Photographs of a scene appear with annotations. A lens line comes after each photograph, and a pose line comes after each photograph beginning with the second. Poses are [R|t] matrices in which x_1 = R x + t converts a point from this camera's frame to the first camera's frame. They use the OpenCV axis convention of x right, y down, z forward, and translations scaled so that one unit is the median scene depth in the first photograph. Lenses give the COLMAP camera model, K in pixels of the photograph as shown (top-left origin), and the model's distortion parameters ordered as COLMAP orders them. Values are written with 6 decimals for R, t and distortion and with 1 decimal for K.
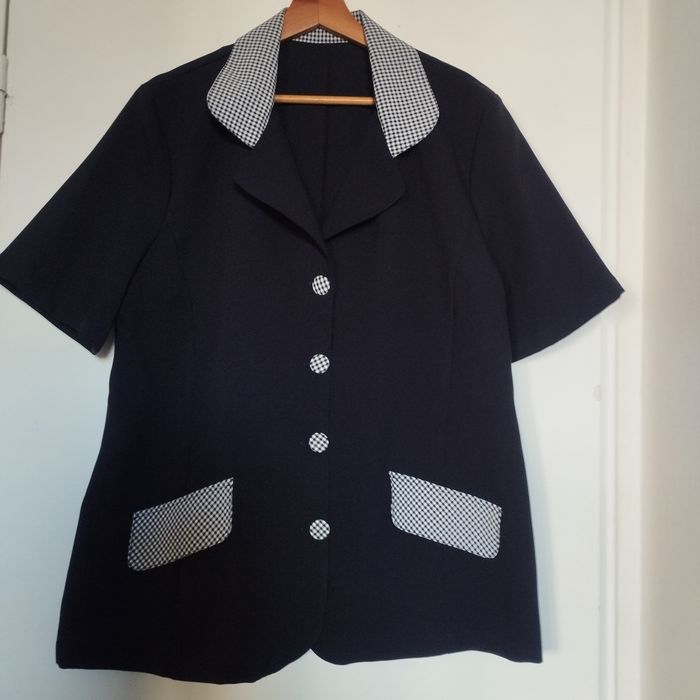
lens RADIAL K [[777.8, 0, 340.3], [0, 777.8, 350.3], [0, 0, 1]] dist [0.062741, -0.064285]
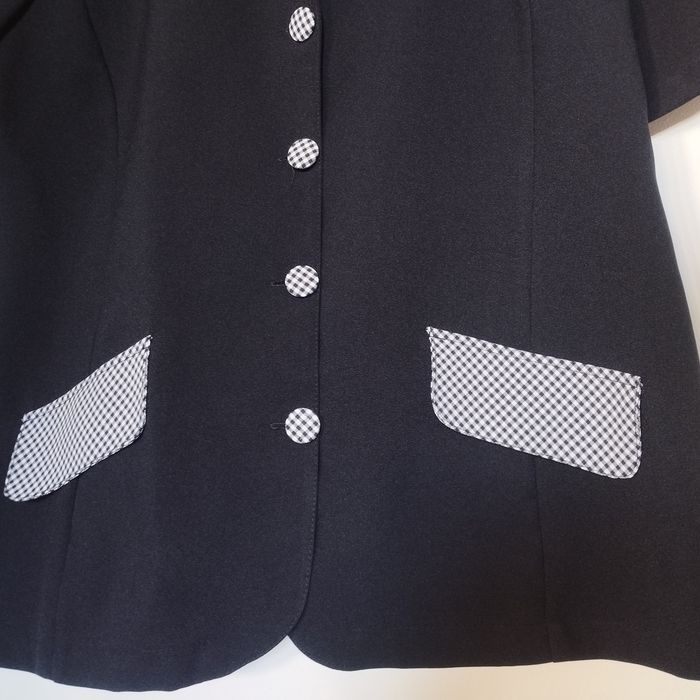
lens RADIAL K [[777.8, 0, 340.3], [0, 777.8, 350.3], [0, 0, 1]] dist [0.062741, -0.064285]
pose [[0.976039, -0.048327, -0.212162, 0.121735], [0.031141, 0.996012, -0.083611, 0.220229], [0.215356, 0.075001, 0.973651, 0.443046]]
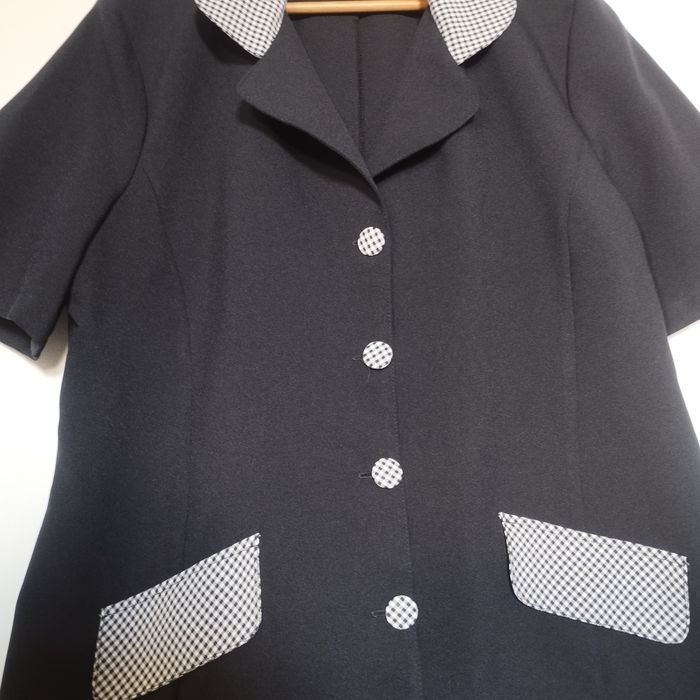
lens RADIAL K [[777.8, 0, 340.3], [0, 777.8, 350.3], [0, 0, 1]] dist [0.062741, -0.064285]
pose [[0.997584, -0.067687, 0.015650, -0.069709], [0.069349, 0.983660, -0.166146, 0.123246], [-0.004149, 0.166830, 0.985977, 0.347601]]
